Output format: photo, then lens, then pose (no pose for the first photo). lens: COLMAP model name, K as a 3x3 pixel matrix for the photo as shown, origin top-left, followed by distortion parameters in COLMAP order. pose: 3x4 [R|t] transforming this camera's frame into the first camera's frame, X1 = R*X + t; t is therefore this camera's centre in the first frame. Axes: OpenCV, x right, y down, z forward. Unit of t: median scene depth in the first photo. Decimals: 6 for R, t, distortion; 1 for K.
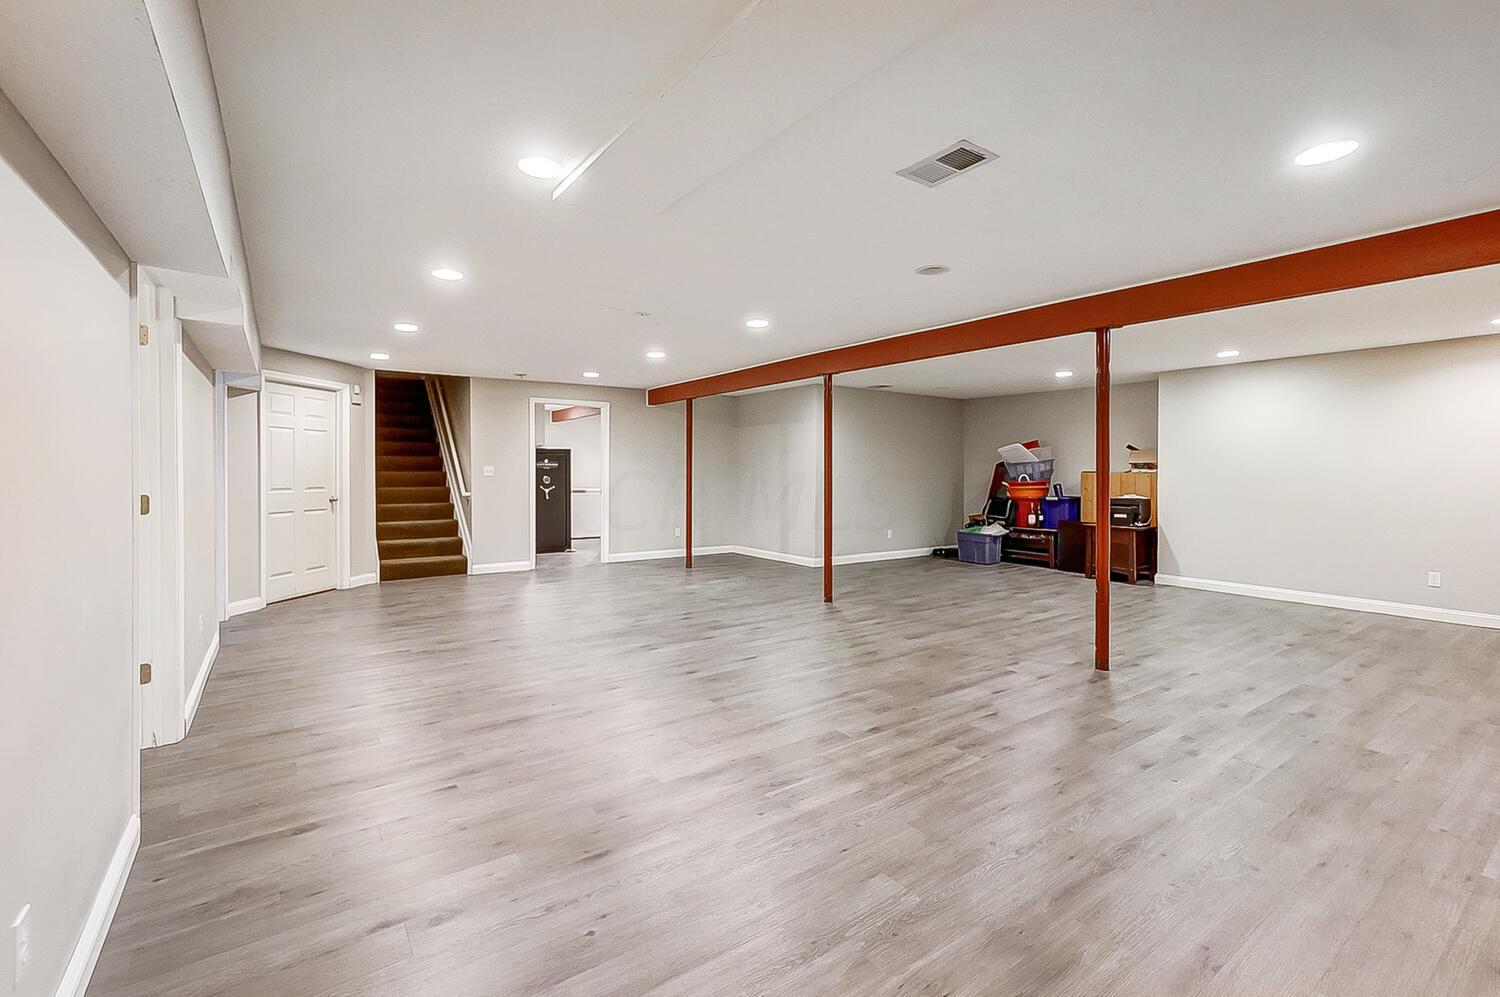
lens RADIAL K [[657.0, 0, 736.5], [0, 657.0, 492.3], [0, 0, 1]] dist [0.000127, 0.000277]
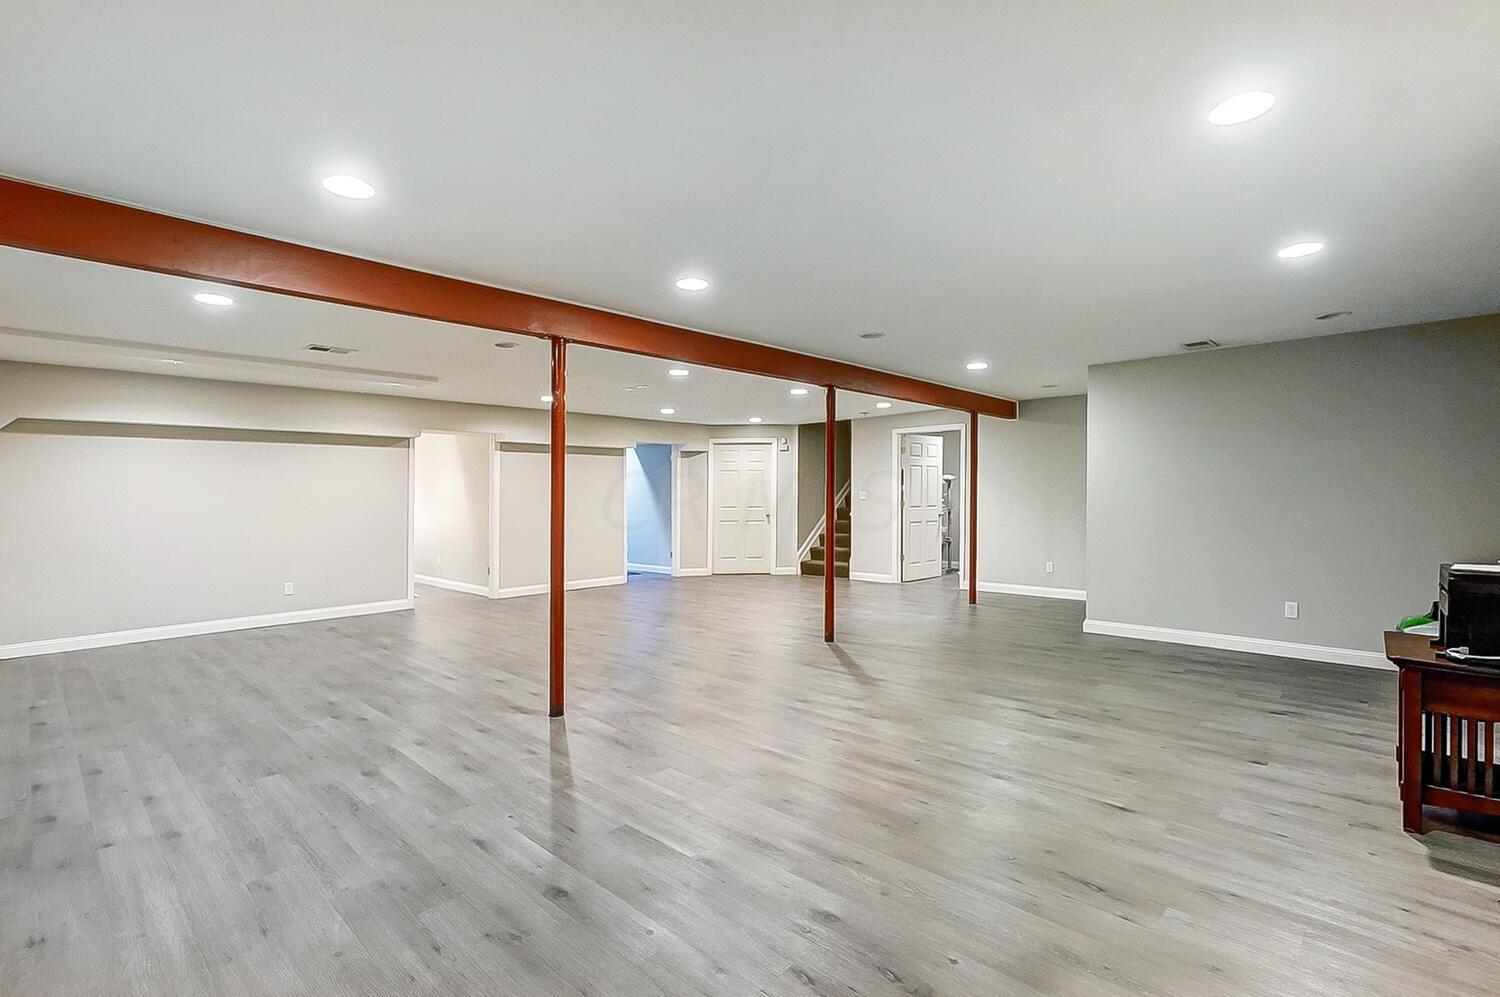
lens RADIAL K [[657.0, 0, 736.5], [0, 657.0, 492.3], [0, 0, 1]] dist [0.000127, 0.000277]
pose [[0.215072, -0.008064, -0.976565, 1.688618], [-0.025656, 0.999574, -0.013904, -0.034983], [0.976261, 0.028045, 0.214774, 1.174793]]
